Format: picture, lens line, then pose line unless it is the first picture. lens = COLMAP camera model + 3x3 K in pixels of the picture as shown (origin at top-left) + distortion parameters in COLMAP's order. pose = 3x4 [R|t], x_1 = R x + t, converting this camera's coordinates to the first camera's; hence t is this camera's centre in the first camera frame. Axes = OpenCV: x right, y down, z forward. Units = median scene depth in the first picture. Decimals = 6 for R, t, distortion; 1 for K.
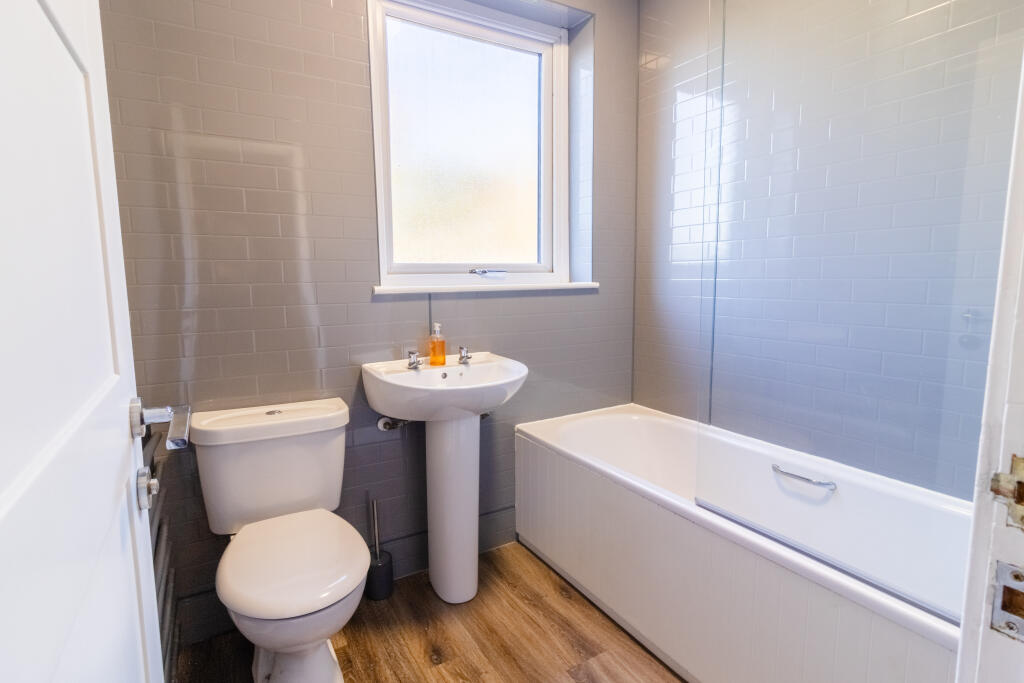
lens RADIAL K [[502.2, 0, 501.1], [0, 502.2, 334.8], [0, 0, 1]] dist [-0.001379, -0.000390]
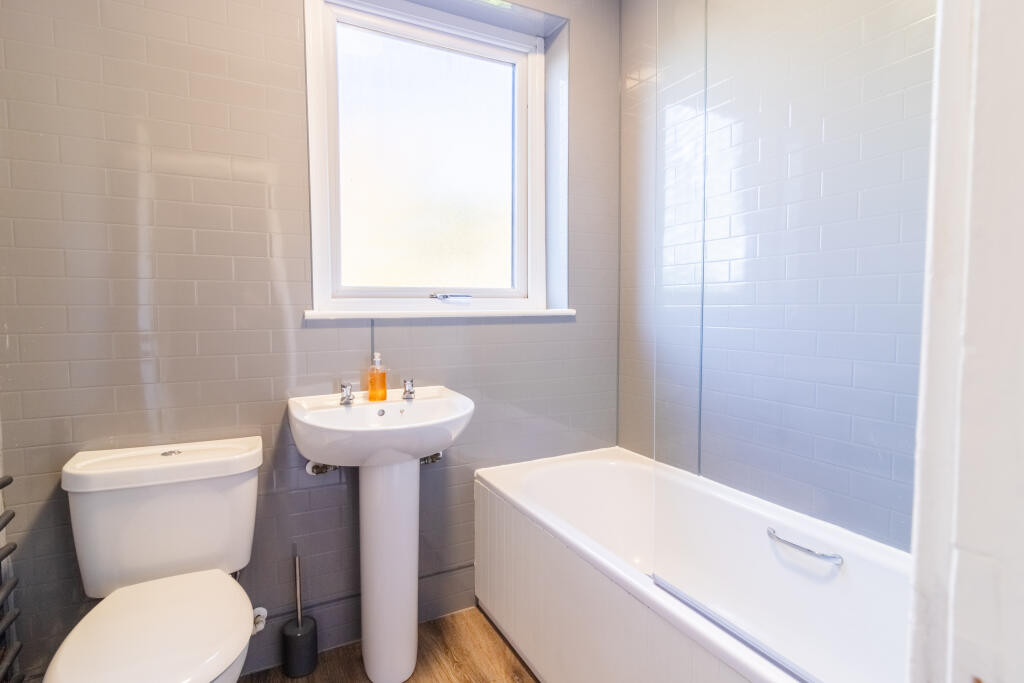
lens RADIAL K [[507.8, 0, 505.1], [0, 507.8, 333.4], [0, 0, 1]] dist [0.000113, -0.000322]
pose [[0.998615, 0.009169, -0.051816, 0.138690], [-0.012470, 0.997888, -0.063745, -0.002804], [0.051122, 0.064303, 0.996620, 0.115276]]
